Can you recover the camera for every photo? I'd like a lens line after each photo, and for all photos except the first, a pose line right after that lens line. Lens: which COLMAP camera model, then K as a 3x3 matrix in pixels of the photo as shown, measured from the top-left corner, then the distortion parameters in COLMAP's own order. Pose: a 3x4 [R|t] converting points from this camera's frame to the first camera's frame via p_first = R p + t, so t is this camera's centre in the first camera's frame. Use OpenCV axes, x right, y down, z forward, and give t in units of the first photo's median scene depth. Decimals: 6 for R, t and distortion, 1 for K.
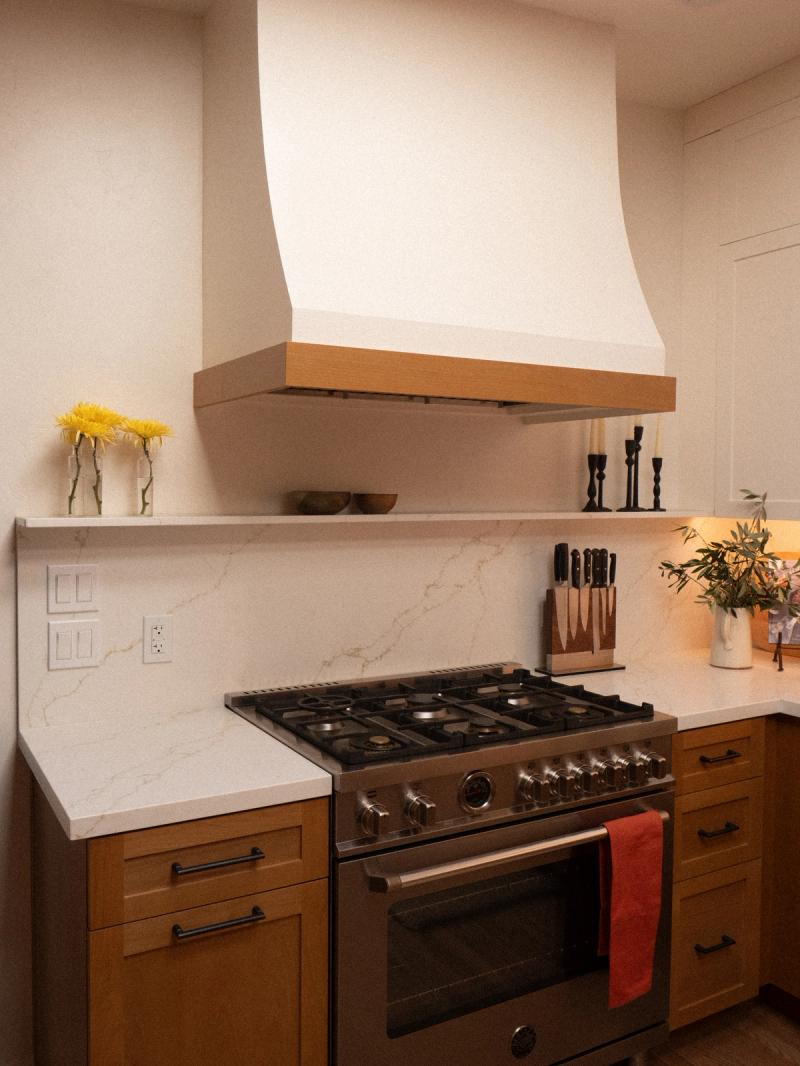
lens RADIAL K [[888.3, 0, 366.5], [0, 888.3, 523.5], [0, 0, 1]] dist [-0.007141, -0.001181]
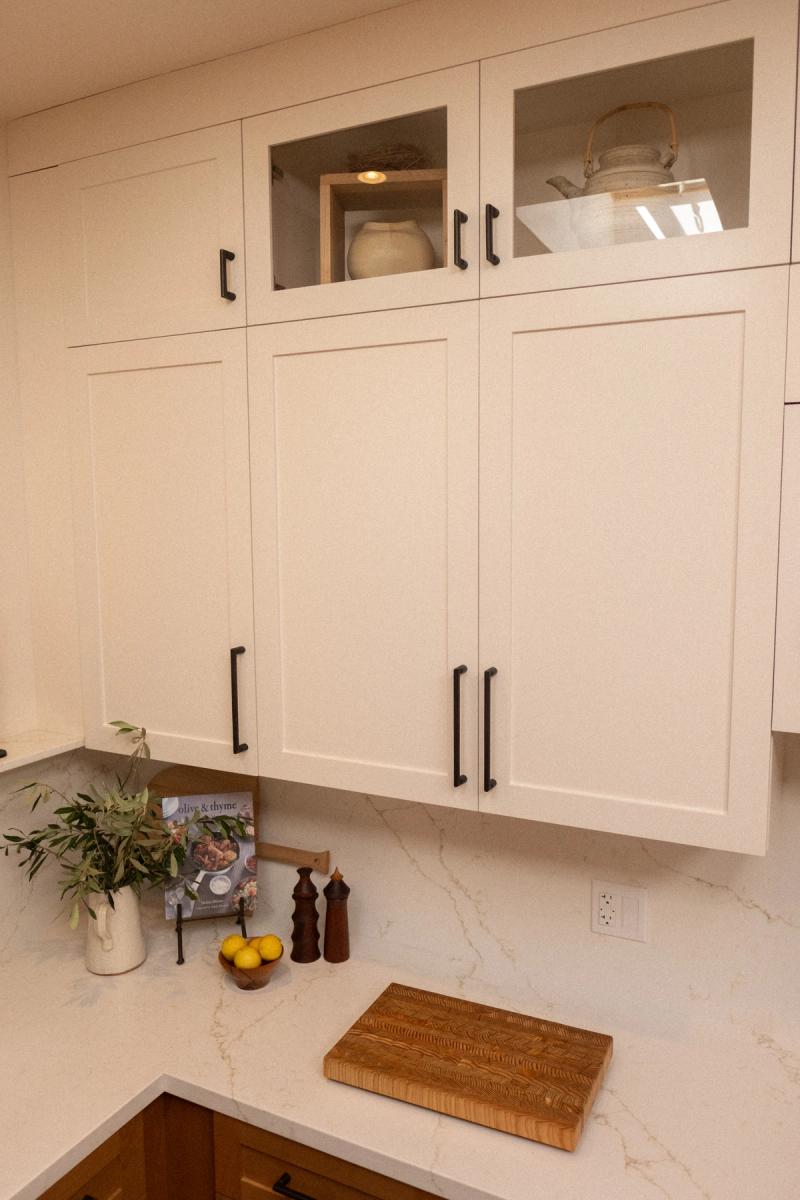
lens RADIAL K [[894.2, 0, 395.8], [0, 894.2, 600.1], [0, 0, 1]] dist [-0.011868, 0.000508]
pose [[0.830719, -0.073483, 0.551822, 0.247208], [0.031844, 0.995899, 0.084680, -0.195871], [-0.555781, -0.052773, 0.829652, 0.333585]]
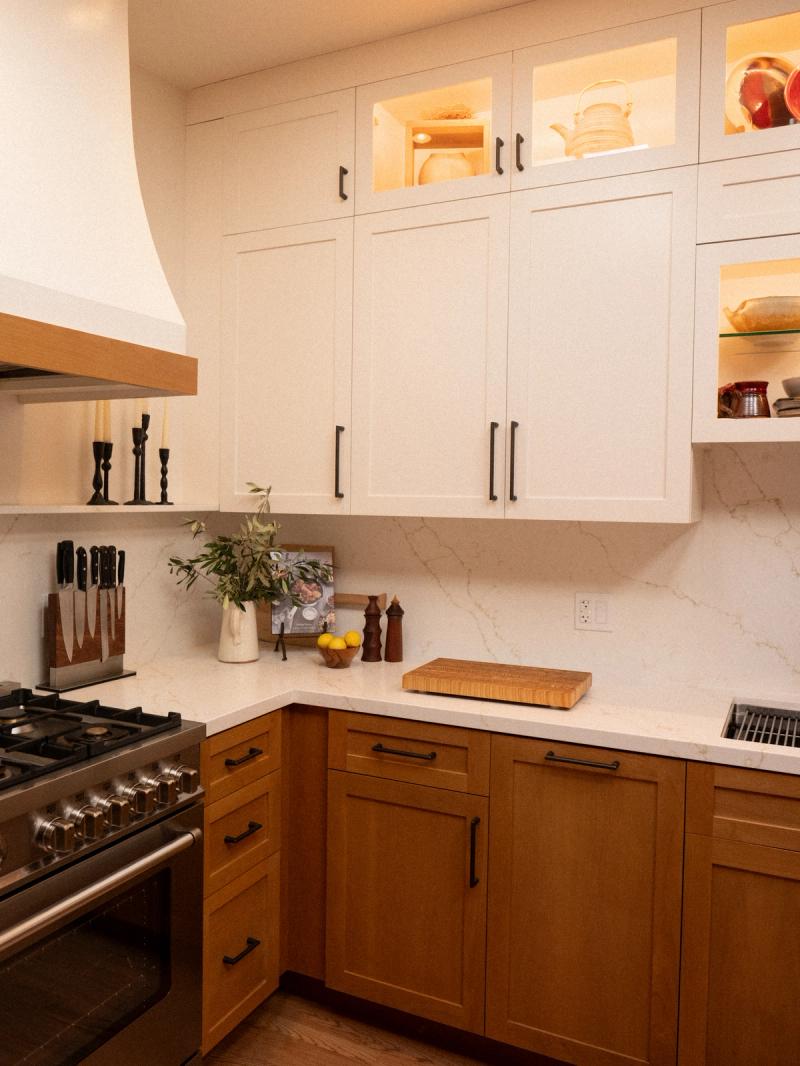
lens RADIAL K [[851.9, 0, 364.9], [0, 851.9, 526.4], [0, 0, 1]] dist [-0.011209, -0.000435]
pose [[0.825869, -0.013072, 0.563710, -0.011339], [0.011228, 0.999914, 0.006738, 0.006080], [-0.563750, 0.000765, 0.825945, 0.140352]]
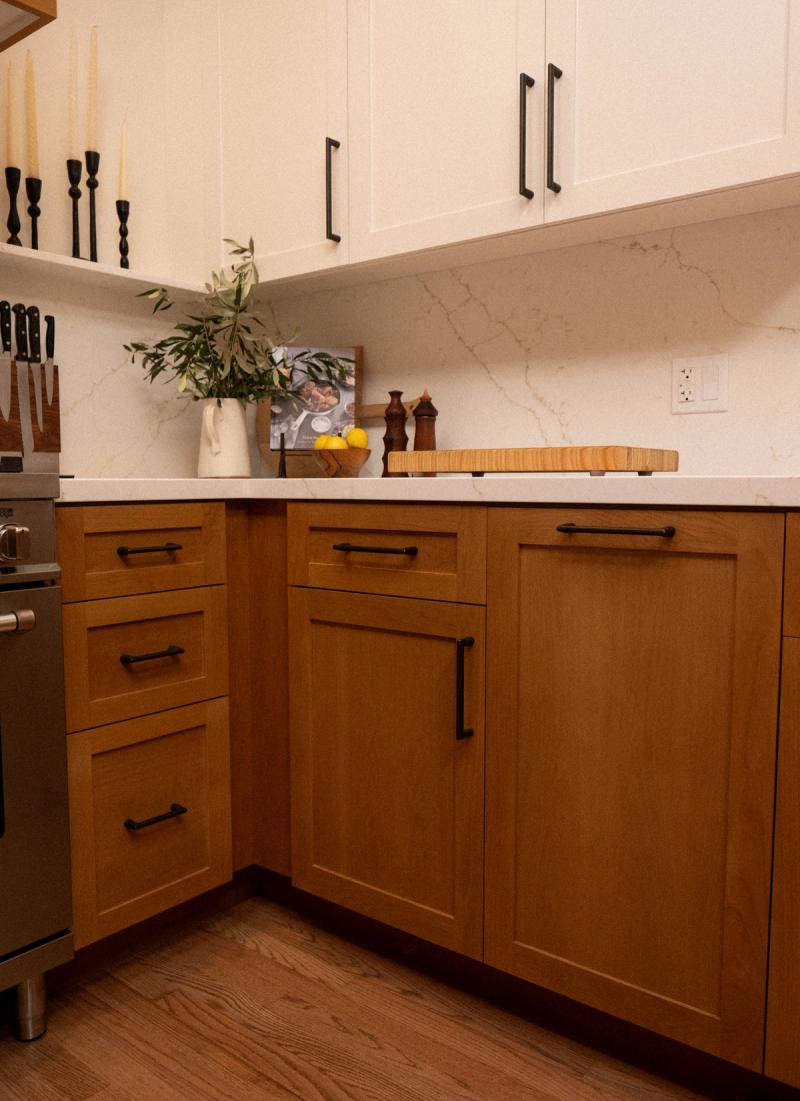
lens RADIAL K [[881.1, 0, 390.3], [0, 881.1, 565.6], [0, 0, 1]] dist [-0.008369, -0.003382]
pose [[0.926729, -0.038241, 0.373780, 0.279587], [0.019087, 0.998314, 0.054813, 0.215080], [-0.375246, -0.043663, 0.925896, 0.255873]]
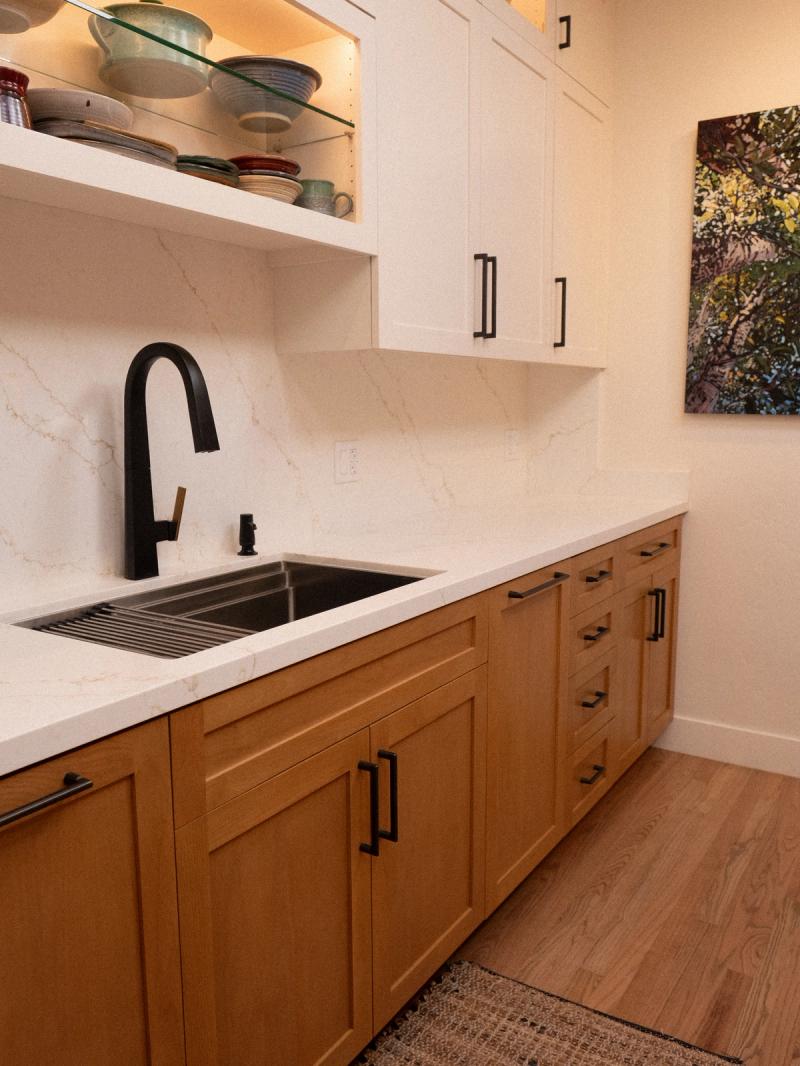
lens RADIAL K [[857.3, 0, 393.8], [0, 857.3, 530.3], [0, 0, 1]] dist [-0.012138, 0.004238]
pose [[-0.460091, -0.127393, 0.878685, 0.212758], [0.040298, 0.985637, 0.164000, 0.060362], [-0.886957, 0.110864, -0.448349, 0.670556]]
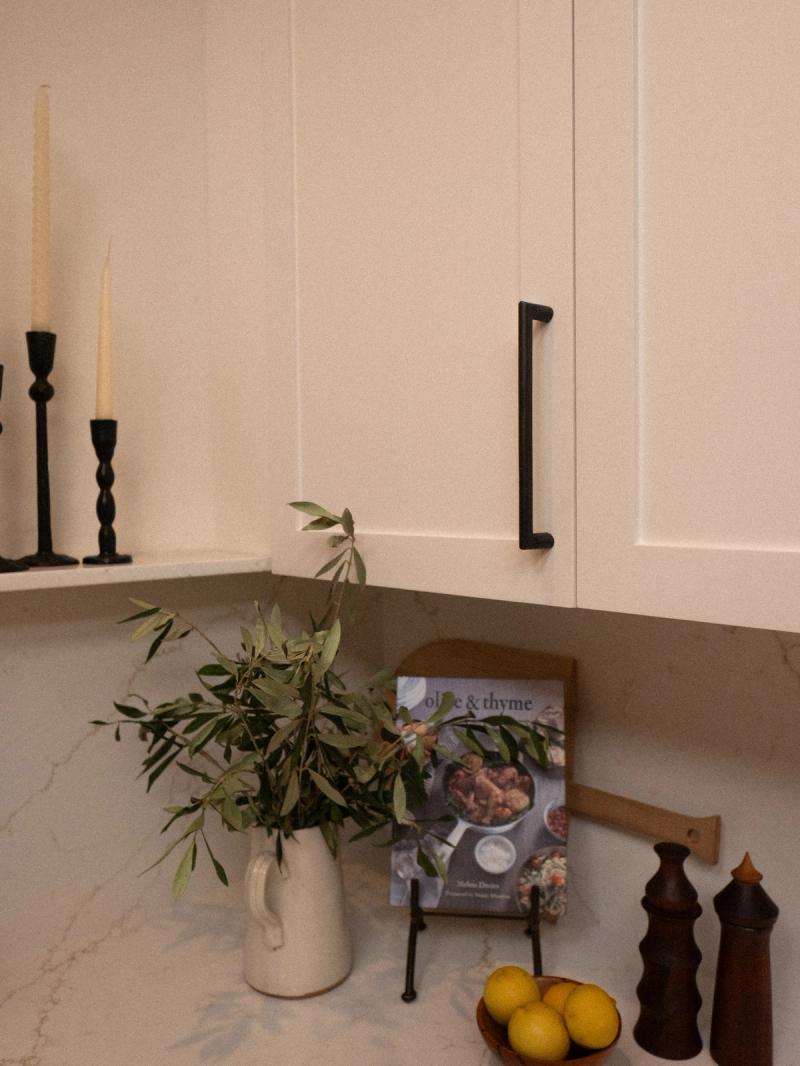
lens RADIAL K [[835.4, 0, 390.7], [0, 835.4, 536.1], [0, 0, 1]] dist [-0.010344, -0.000519]
pose [[0.977809, -0.023363, 0.208191, 0.416749], [0.021448, 0.999704, 0.011450, -0.029889], [-0.208397, -0.006731, 0.978021, 0.708622]]
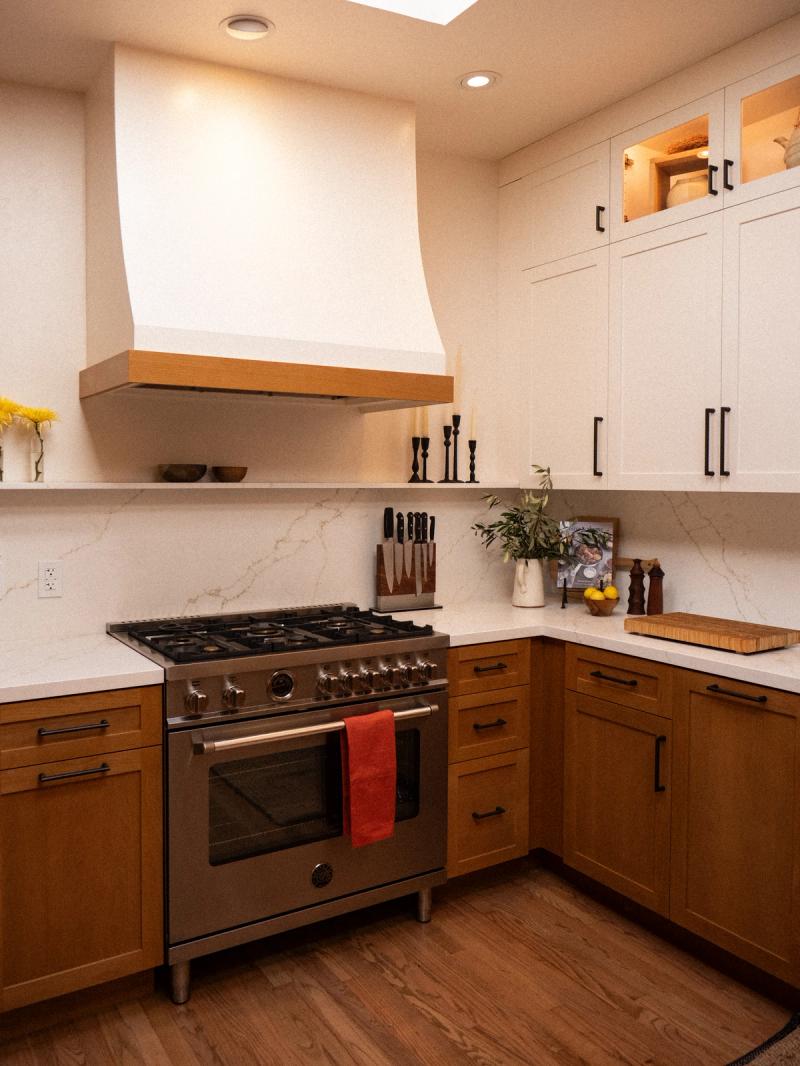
lens RADIAL K [[867.6, 0, 387.0], [0, 867.6, 507.9], [0, 0, 1]] dist [-0.015483, 0.007858]
pose [[0.998584, -0.002310, 0.053147, 0.159718], [0.002651, 0.999976, -0.006345, 0.031928], [-0.053131, 0.006477, 0.998567, -0.237894]]
